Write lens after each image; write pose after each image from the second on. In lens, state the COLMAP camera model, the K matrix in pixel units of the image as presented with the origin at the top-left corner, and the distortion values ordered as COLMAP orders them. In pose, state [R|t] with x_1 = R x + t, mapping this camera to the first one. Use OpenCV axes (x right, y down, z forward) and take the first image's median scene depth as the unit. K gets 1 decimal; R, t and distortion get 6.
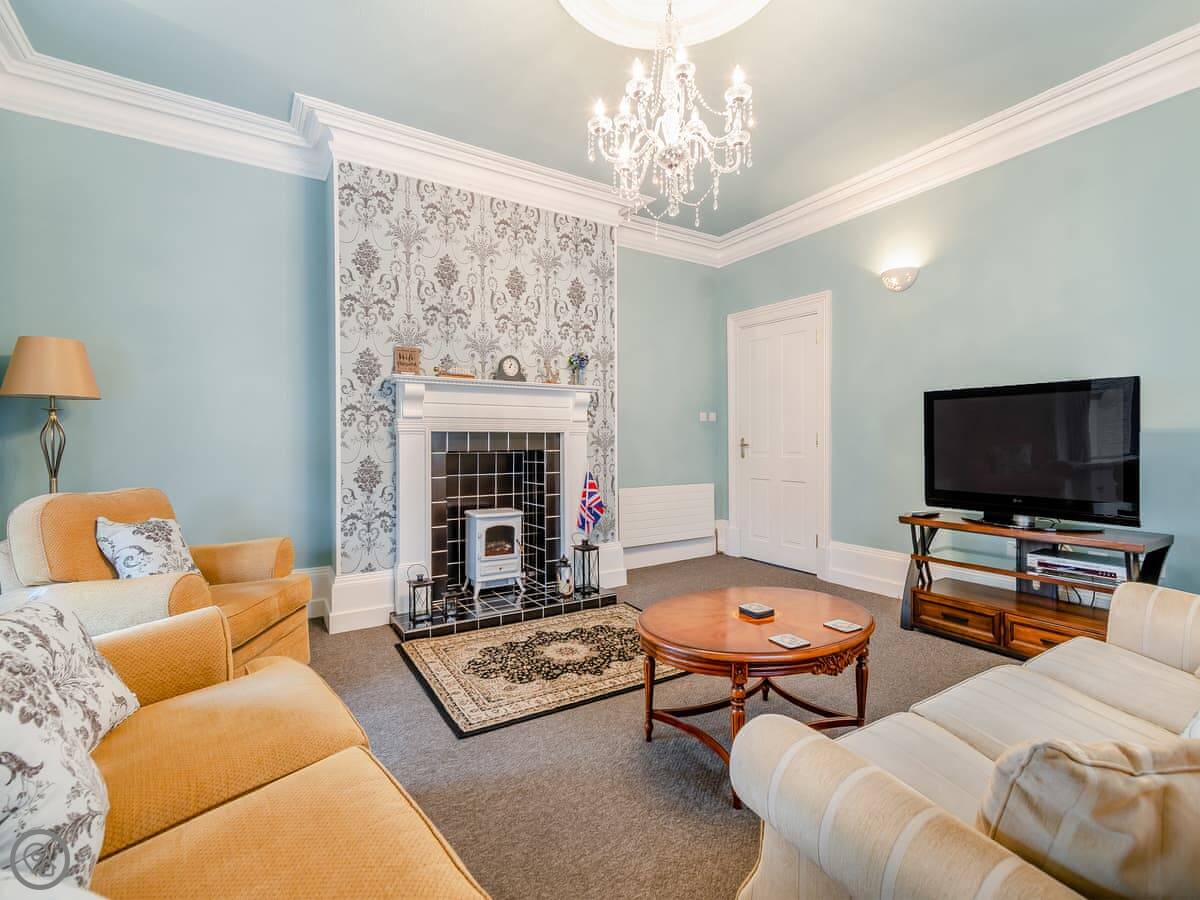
lens RADIAL K [[518.8, 0, 602.9], [0, 518.8, 418.6], [0, 0, 1]] dist [-0.000616, -0.000357]
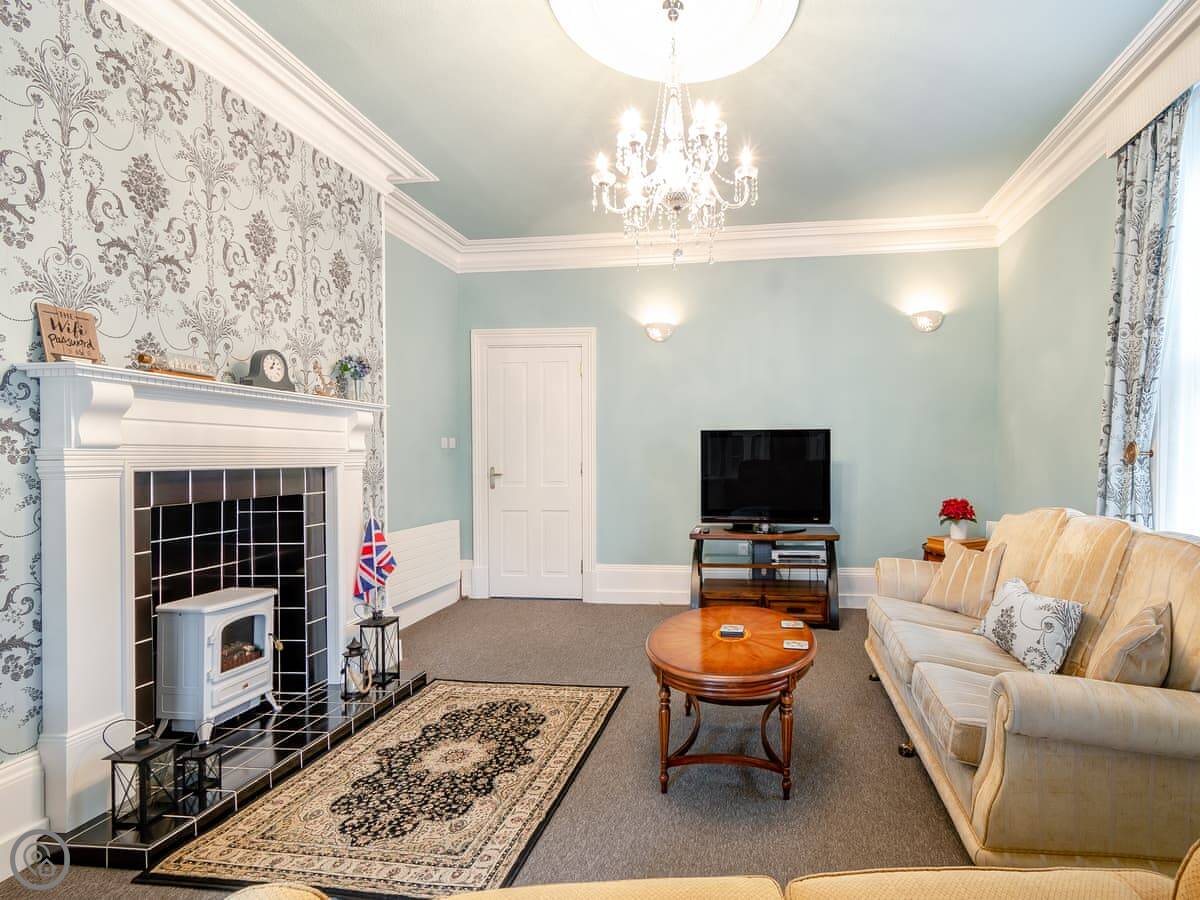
lens RADIAL K [[586.6, 0, 599.9], [0, 586.6, 431.7], [0, 0, 1]] dist [-0.002777, -0.001408]
pose [[0.645713, 0.024297, 0.763193, -0.467297], [-0.024834, 0.999633, -0.010813, -0.021913], [-0.763176, -0.011972, 0.646080, 0.216303]]
